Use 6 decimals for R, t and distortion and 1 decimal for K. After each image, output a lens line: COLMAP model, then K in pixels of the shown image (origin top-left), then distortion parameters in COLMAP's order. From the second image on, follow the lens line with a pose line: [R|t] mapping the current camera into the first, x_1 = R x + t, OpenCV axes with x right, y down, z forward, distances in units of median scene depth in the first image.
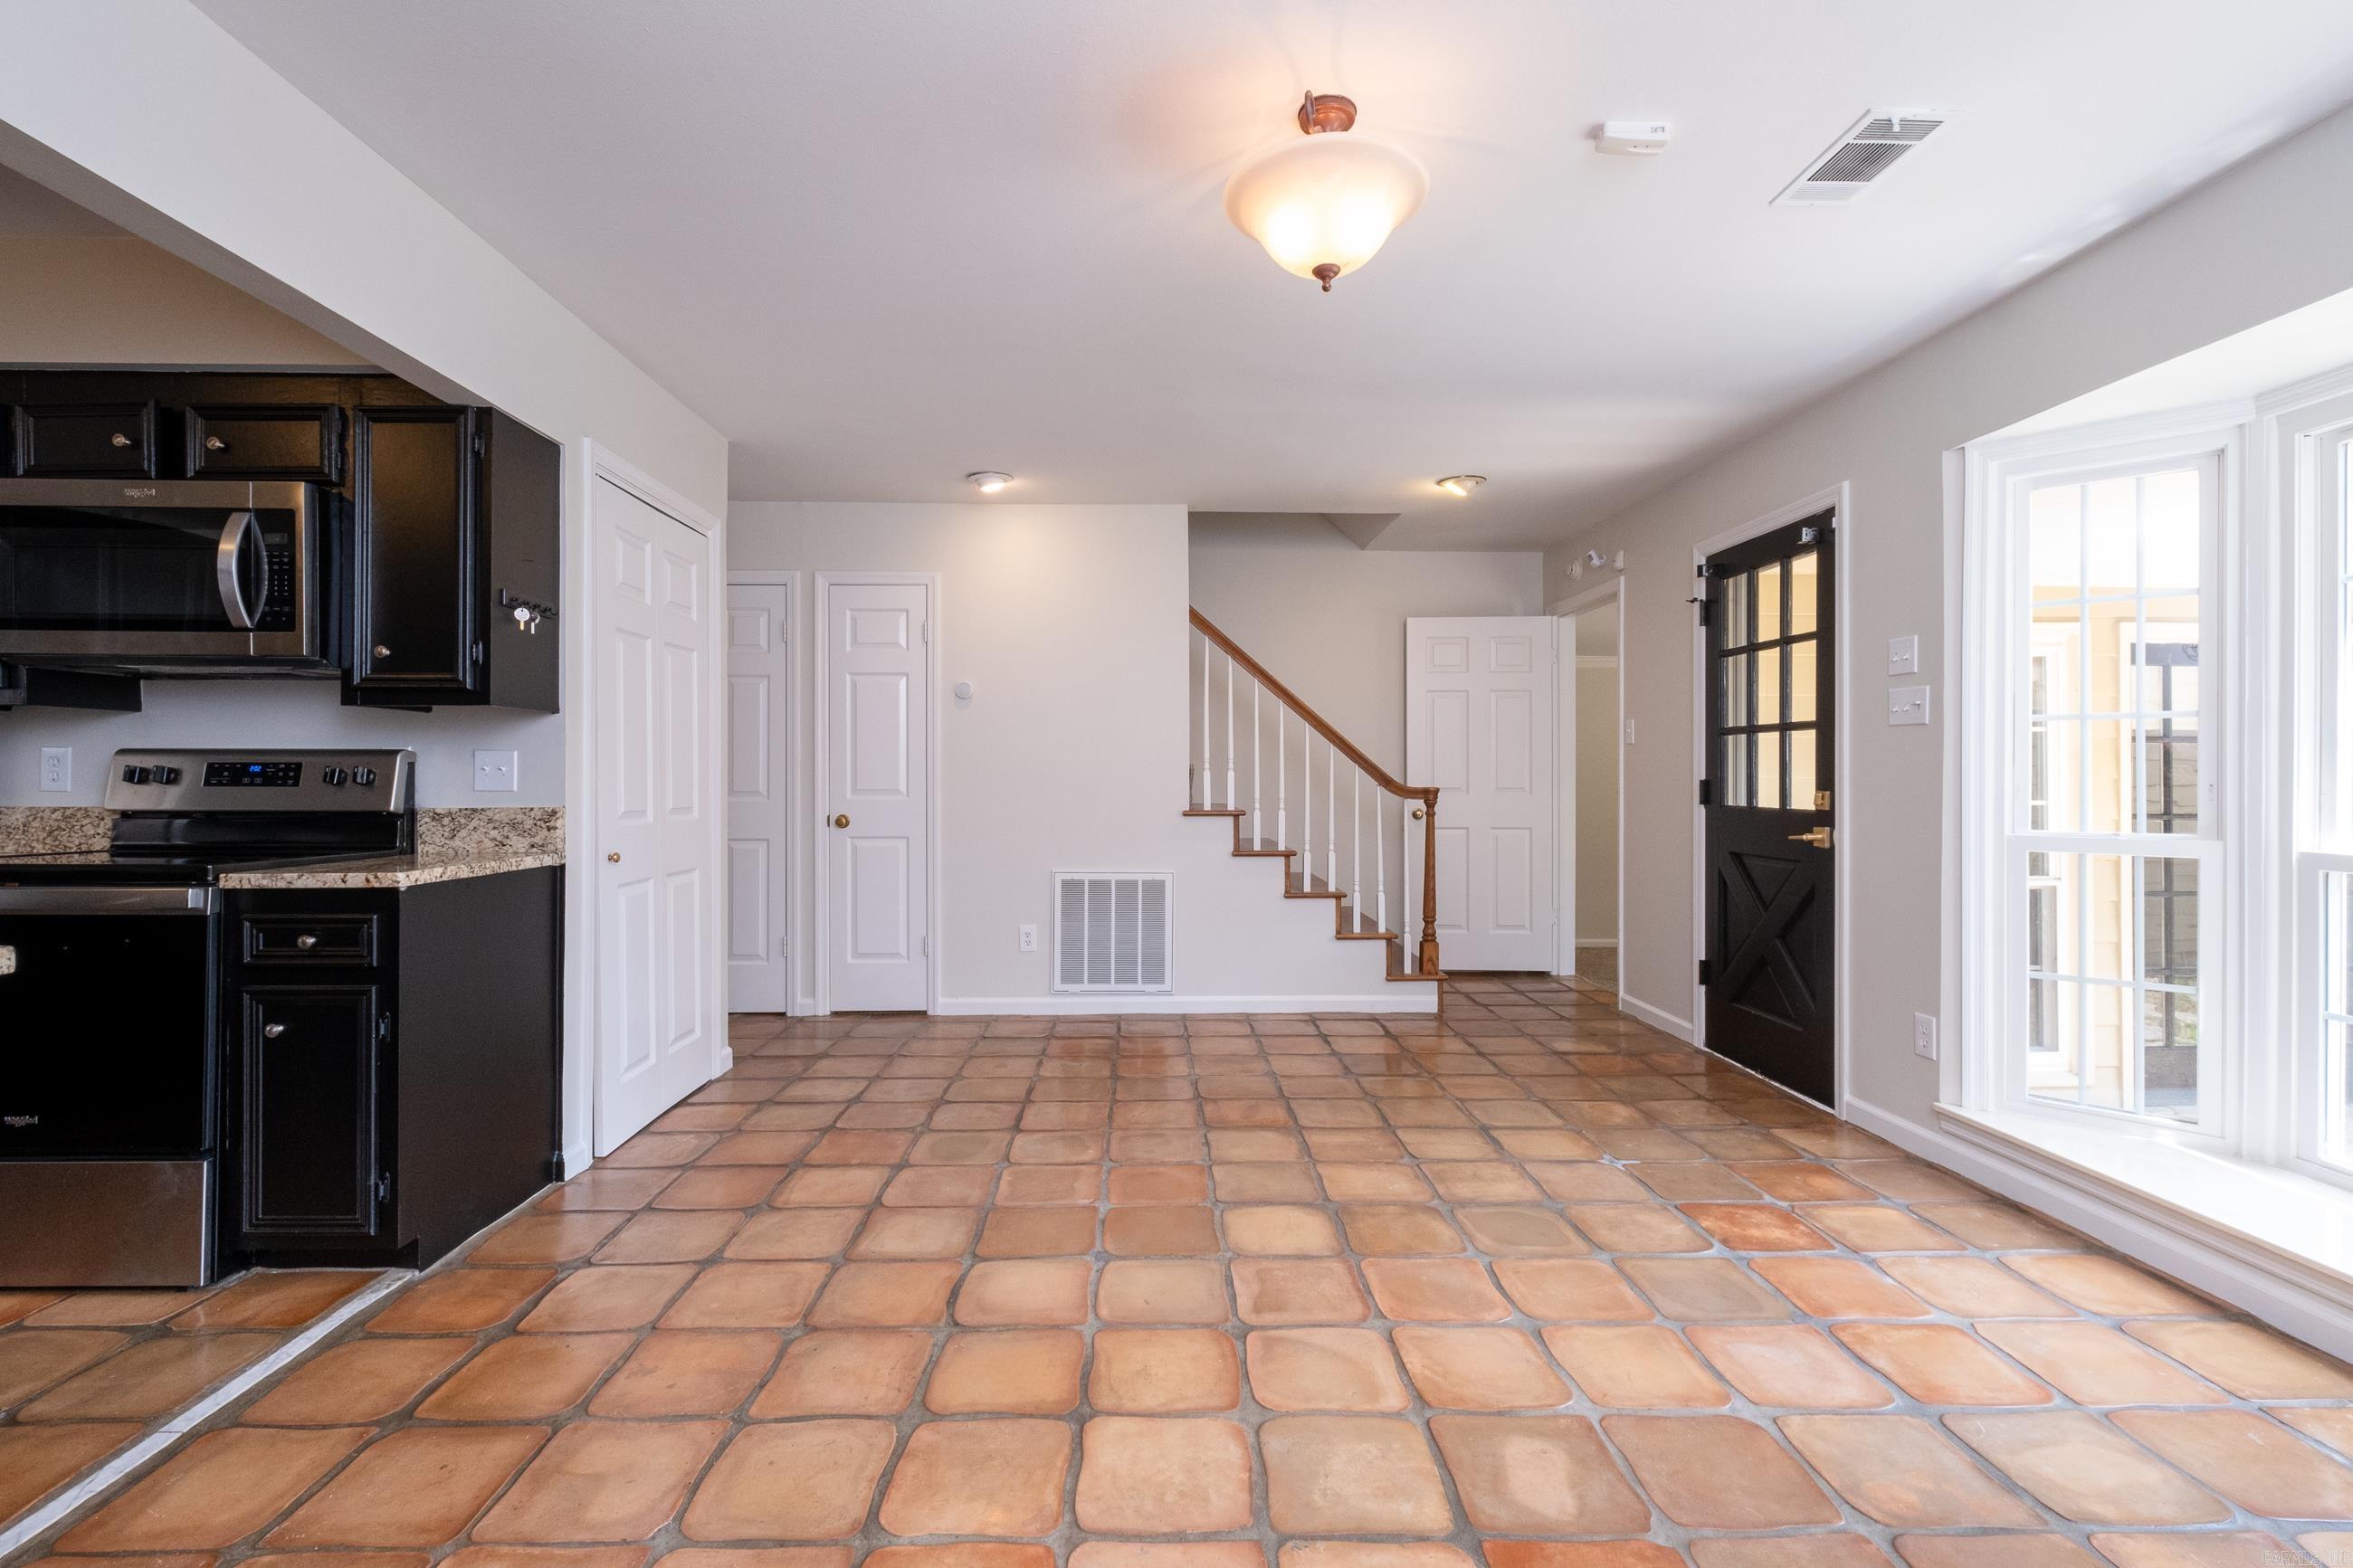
lens RADIAL K [[1034.9, 0, 1156.8], [0, 1034.9, 759.9], [0, 0, 1]] dist [-0.002714, -0.001623]
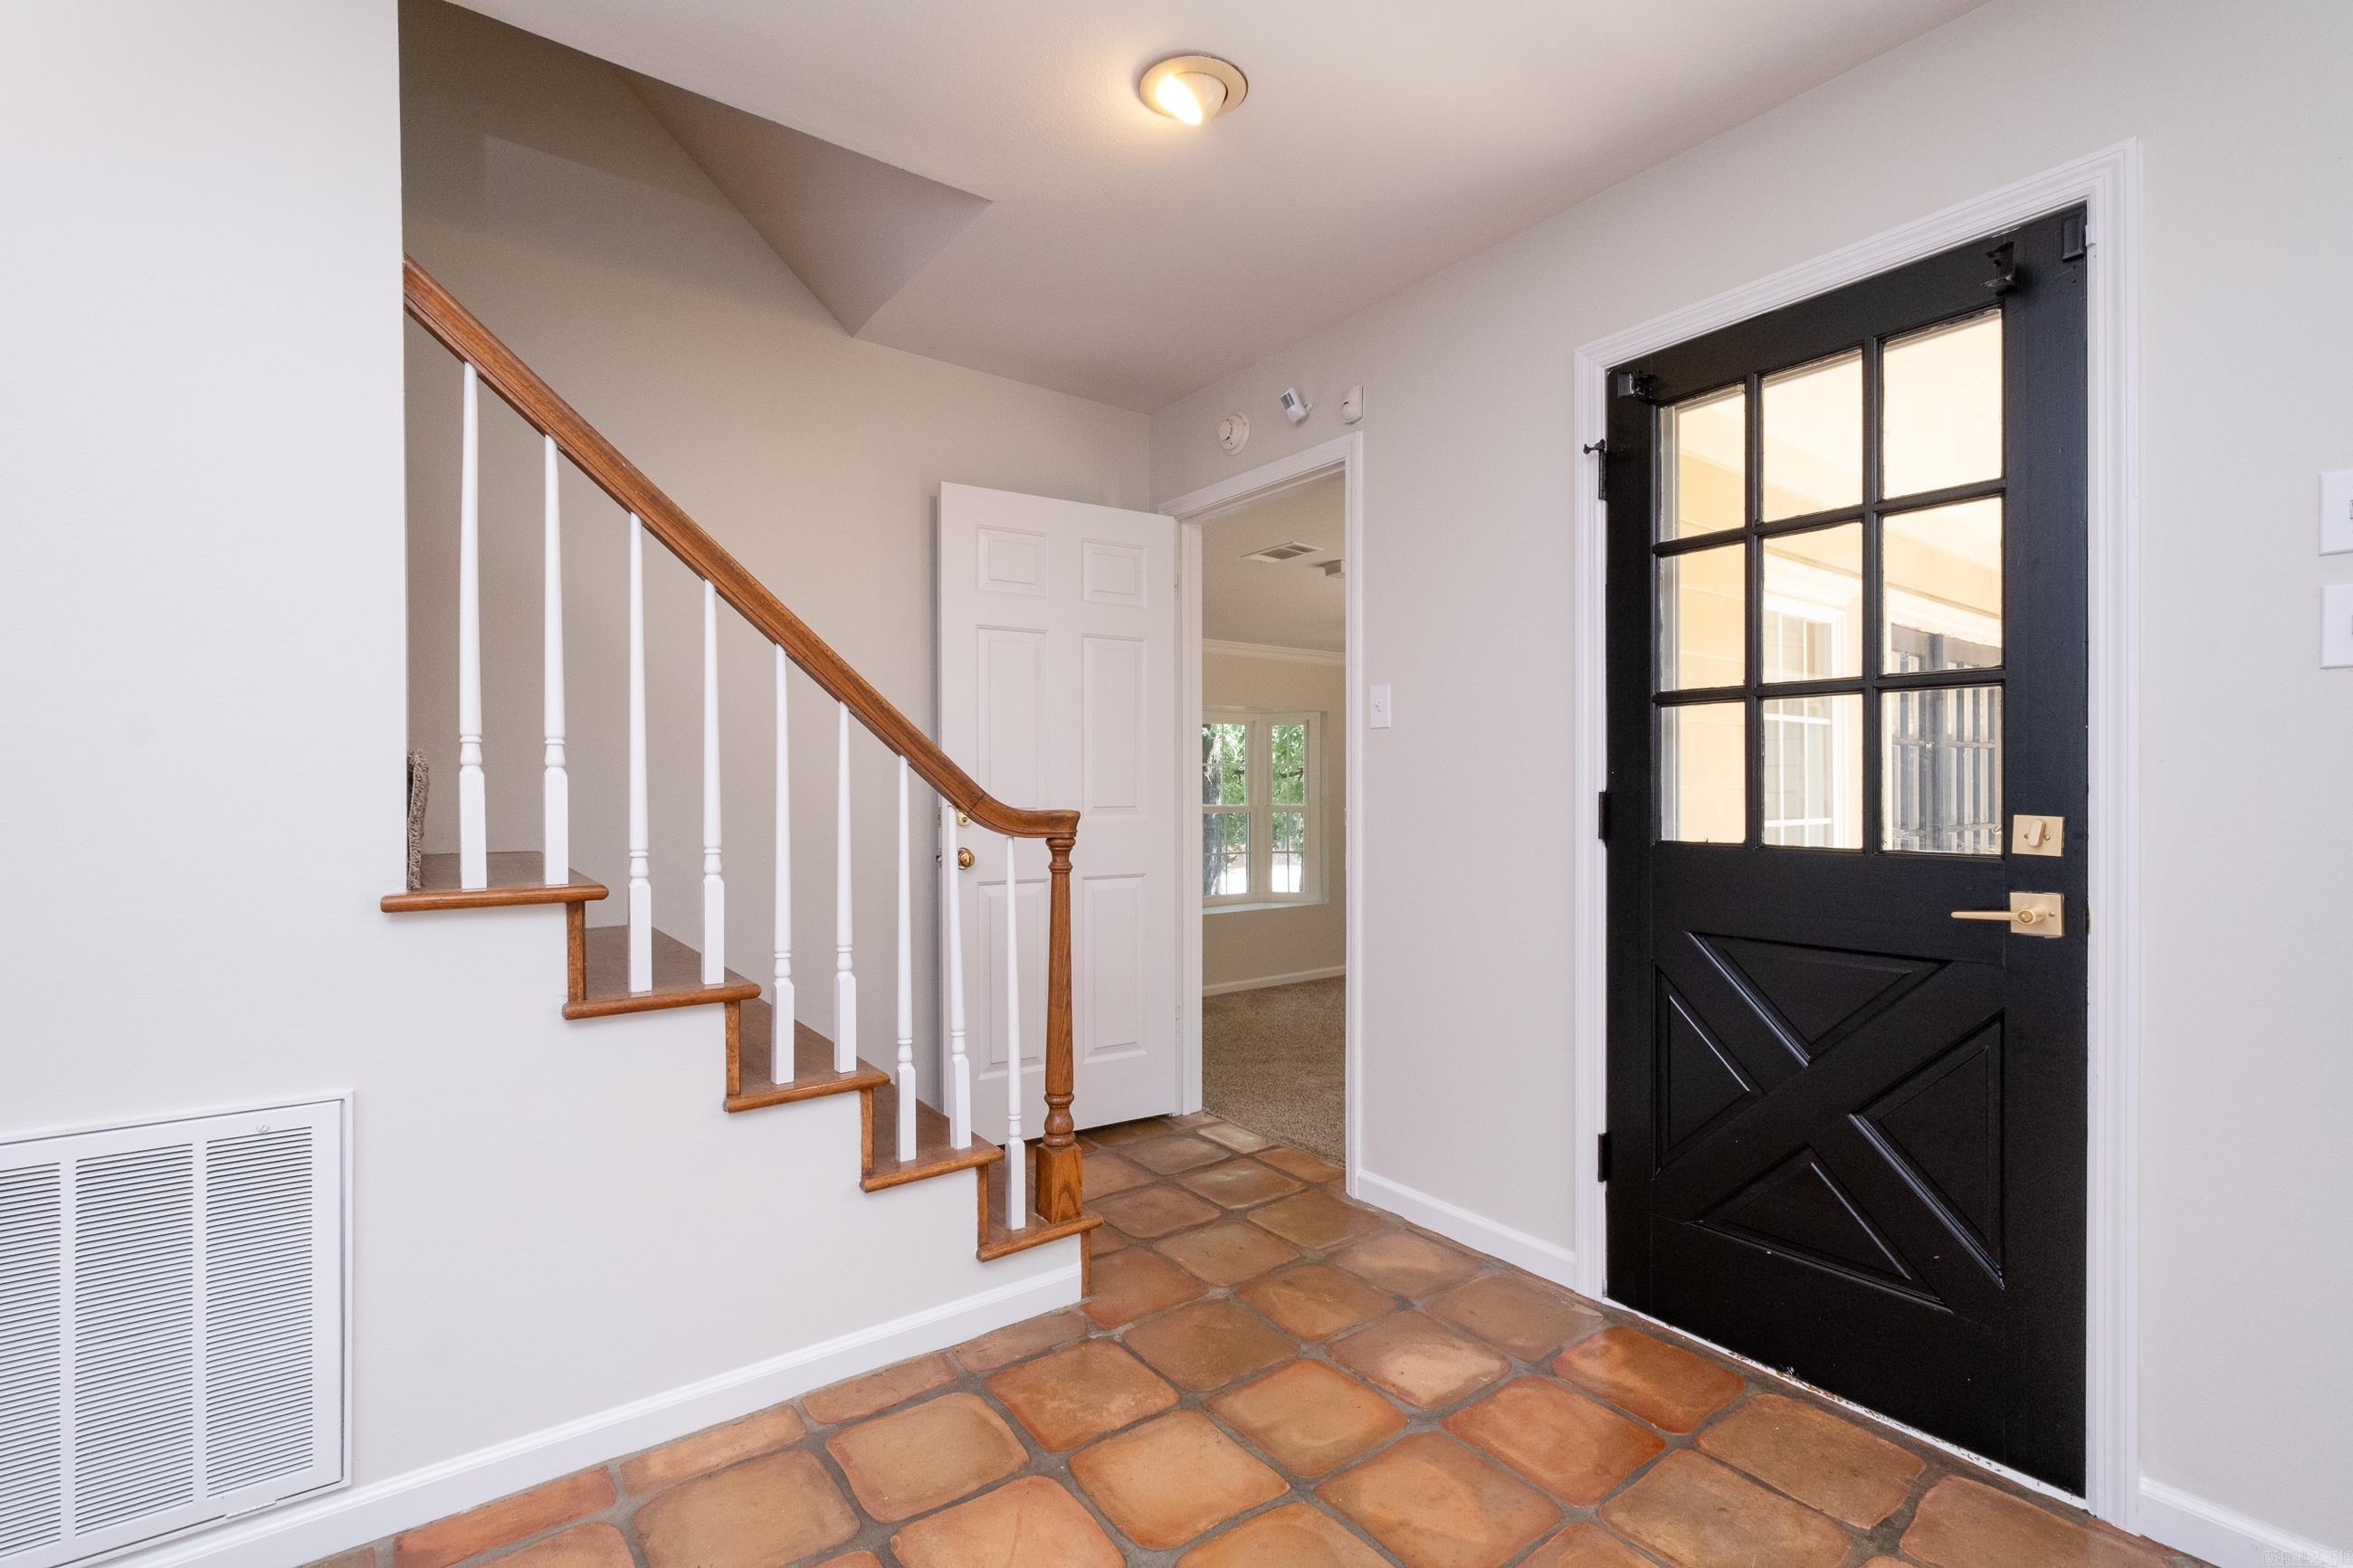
lens RADIAL K [[1034.9, 0, 1181.5], [0, 1034.9, 787.8], [0, 0, 1]] dist [-0.002714, -0.001623]
pose [[0.807200, -0.006680, 0.590240, 0.041955], [-0.004894, 0.999826, 0.018007, 0.008371], [-0.590258, -0.017424, 0.807027, 0.666857]]
